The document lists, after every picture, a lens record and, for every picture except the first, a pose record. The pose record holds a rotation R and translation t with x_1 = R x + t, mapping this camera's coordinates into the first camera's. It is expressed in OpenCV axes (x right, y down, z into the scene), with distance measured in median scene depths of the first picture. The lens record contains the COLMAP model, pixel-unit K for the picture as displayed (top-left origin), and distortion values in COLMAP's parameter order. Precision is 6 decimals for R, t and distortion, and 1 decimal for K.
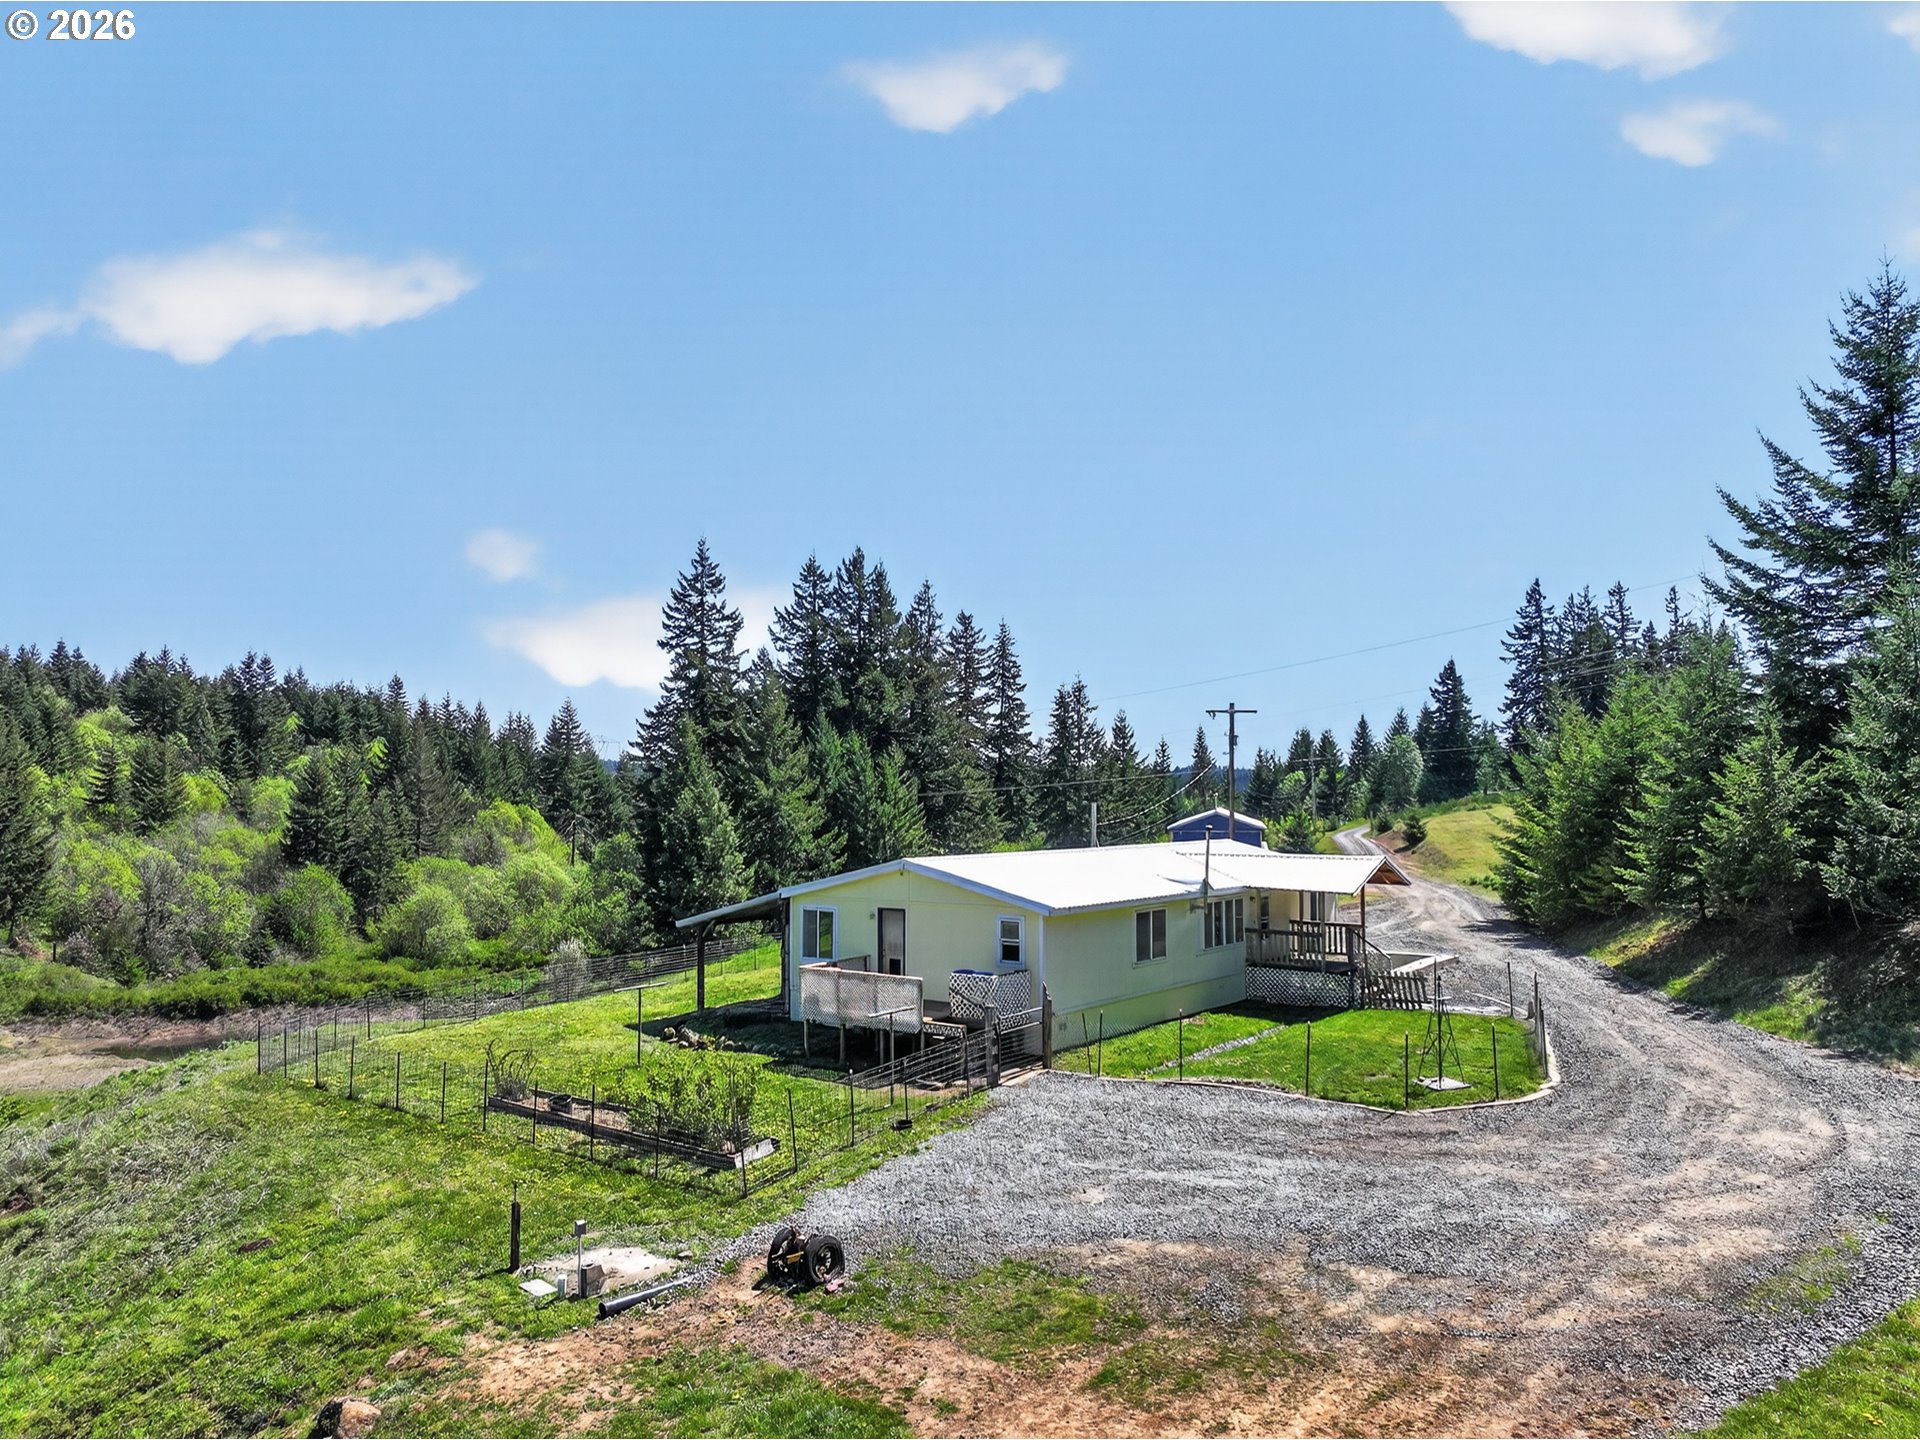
lens RADIAL K [[1354.3, 0, 970.8], [0, 1354.3, 702.6], [0, 0, 1]] dist [0.003216, 0.004970]
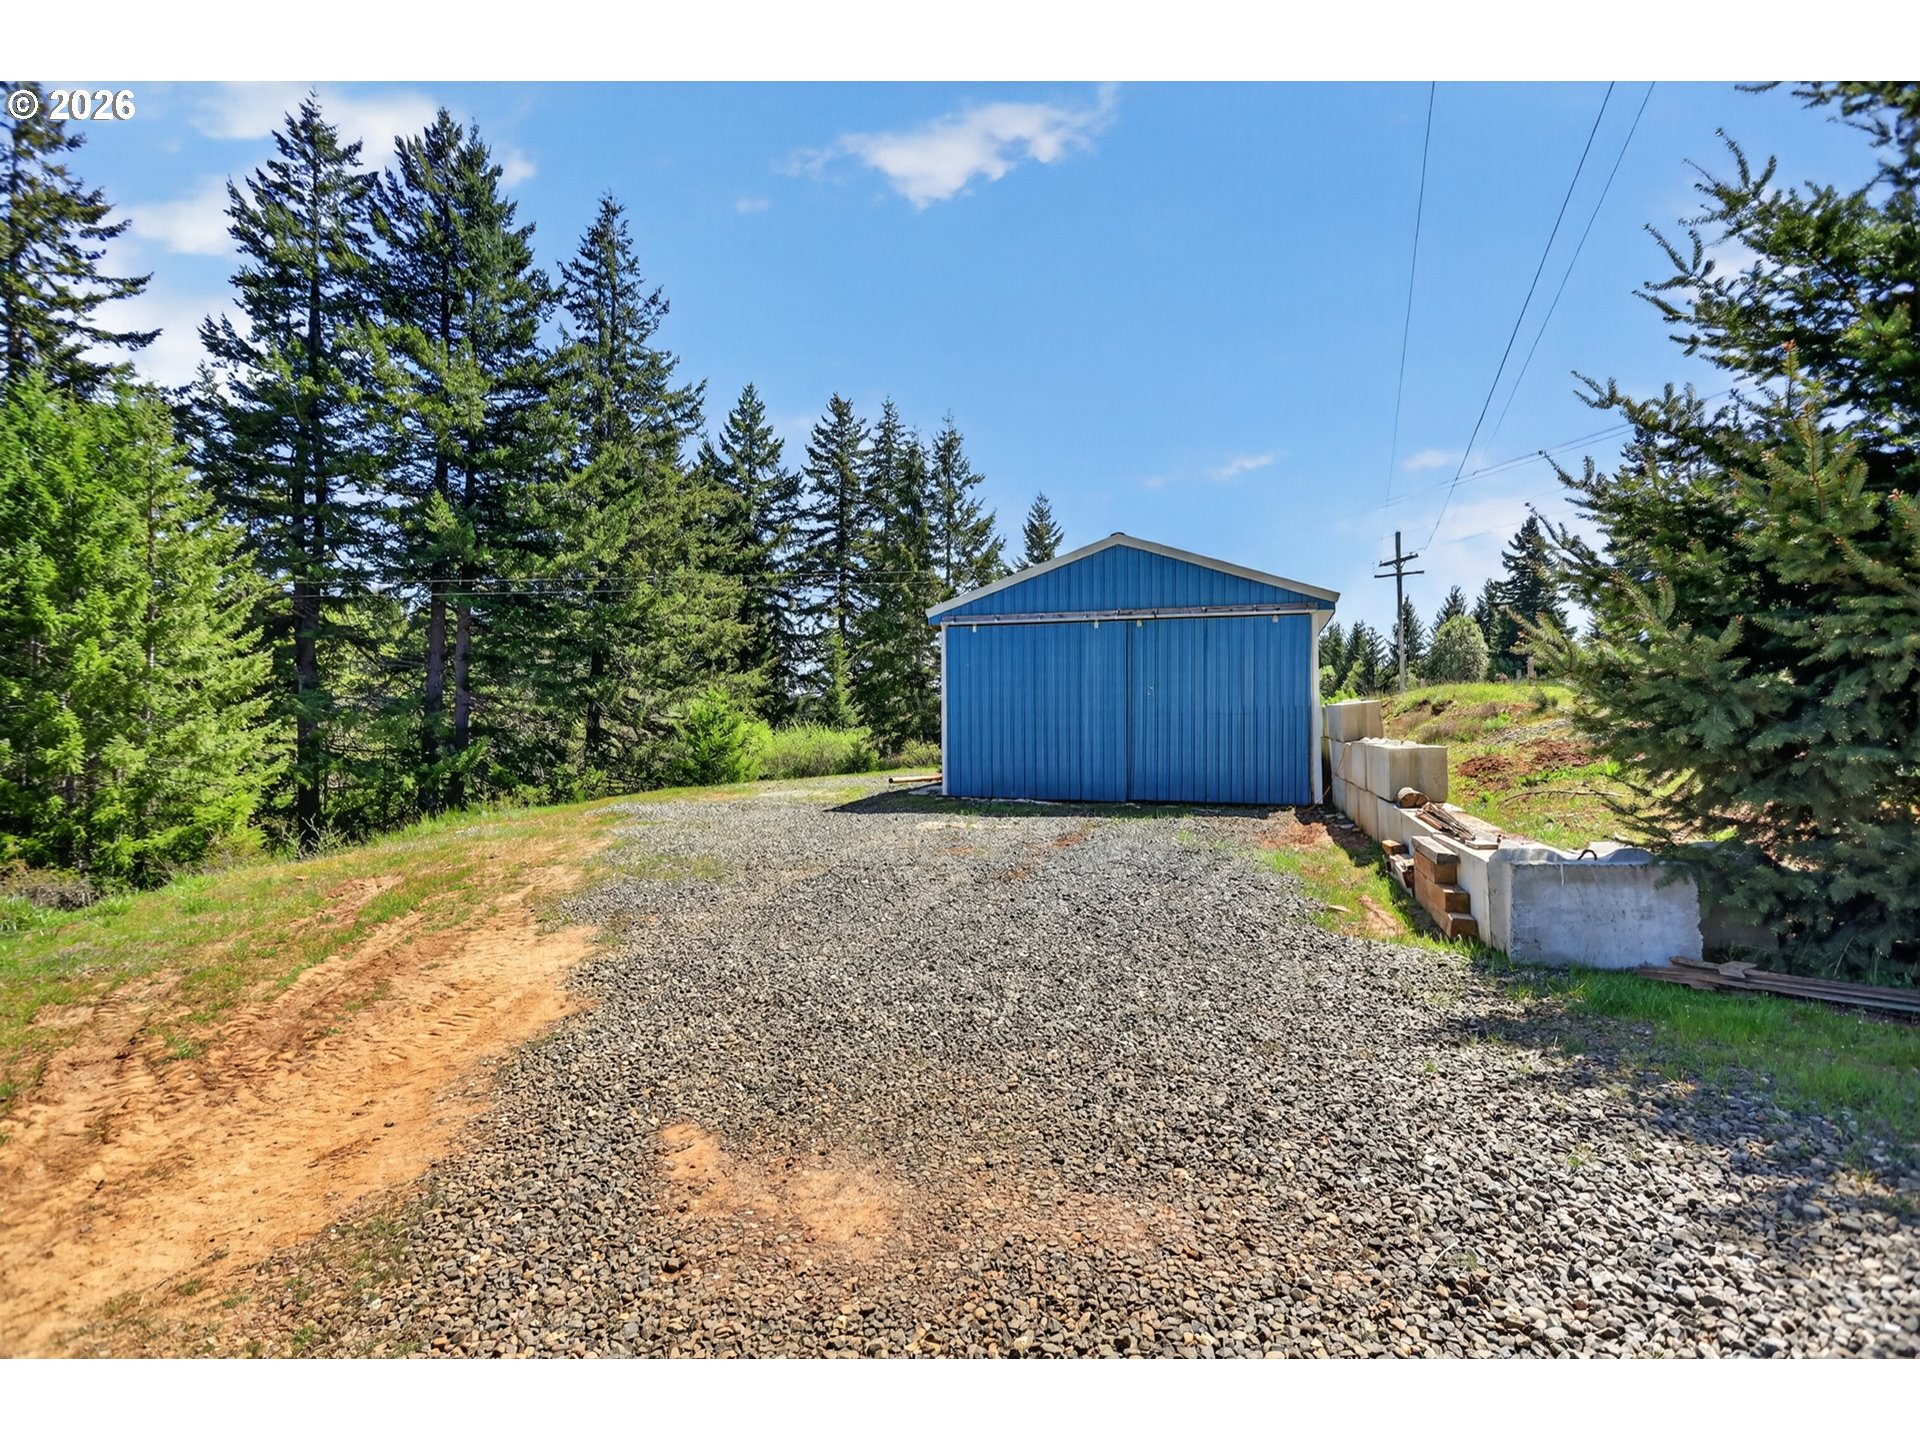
lens RADIAL K [[910.5, 0, 972.7], [0, 910.5, 715.9], [0, 0, 1]] dist [-0.001716, 0.001553]
pose [[0.993532, -0.000169, -0.113549, 0.145892], [0.006777, 0.998305, 0.057809, 0.086729], [0.113347, -0.058205, 0.991849, 0.699234]]
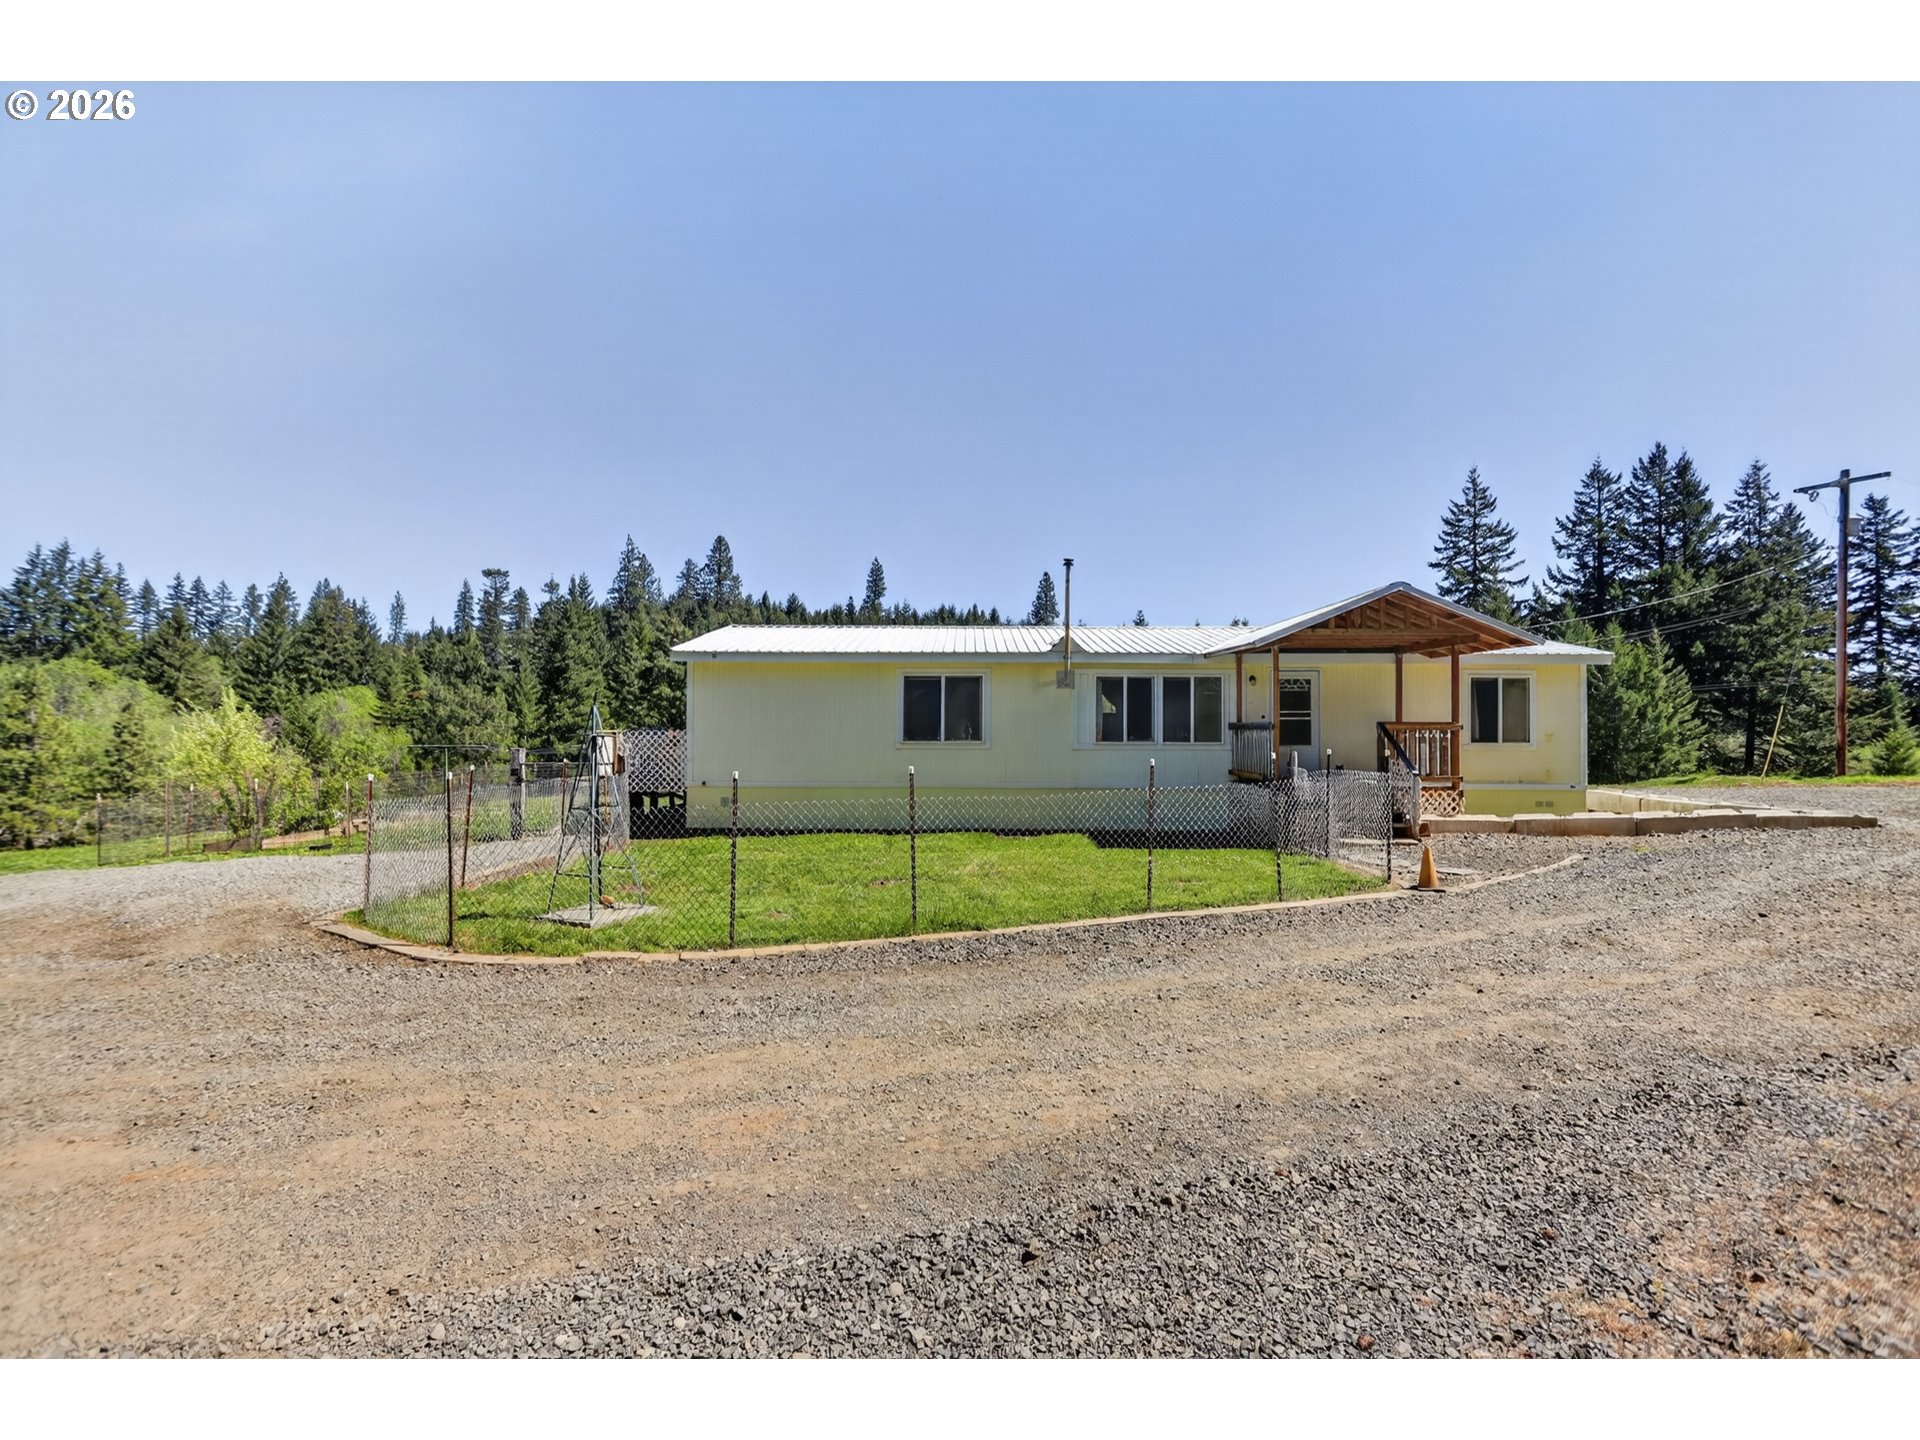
lens RADIAL K [[910.5, 0, 955.6], [0, 910.5, 717.5], [0, 0, 1]] dist [-0.001716, 0.001553]
pose [[0.602837, -0.006013, -0.797842, 0.139496], [0.048020, 0.998432, 0.028759, 0.042812], [0.796418, -0.055649, 0.602181, 0.186103]]
